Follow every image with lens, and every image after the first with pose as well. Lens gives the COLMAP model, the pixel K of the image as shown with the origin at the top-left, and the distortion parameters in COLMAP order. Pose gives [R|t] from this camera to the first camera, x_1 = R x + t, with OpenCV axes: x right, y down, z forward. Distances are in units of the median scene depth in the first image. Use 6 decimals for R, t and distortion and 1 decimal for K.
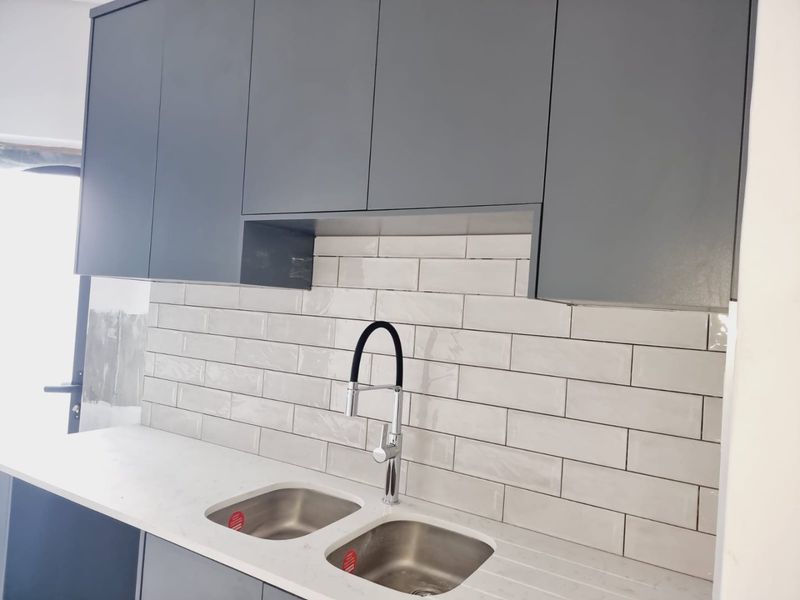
lens RADIAL K [[551.7, 0, 396.6], [0, 551.7, 298.9], [0, 0, 1]] dist [0.060459, -0.030795]
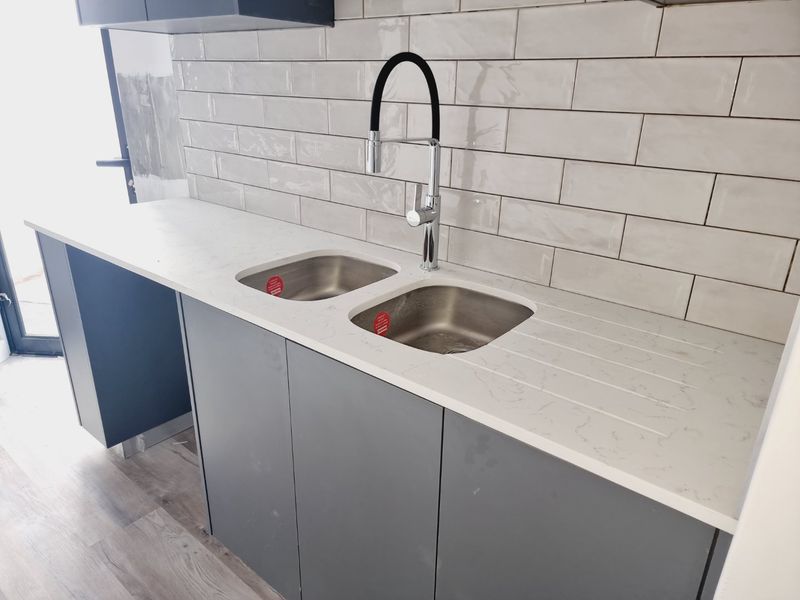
lens RADIAL K [[551.7, 0, 399.6], [0, 551.7, 304.2], [0, 0, 1]] dist [0.060459, -0.030795]
pose [[0.987331, 0.005634, -0.158575, 0.087033], [0.054937, 0.925424, 0.374930, 0.070234], [0.148861, -0.378892, 0.913390, 0.119791]]
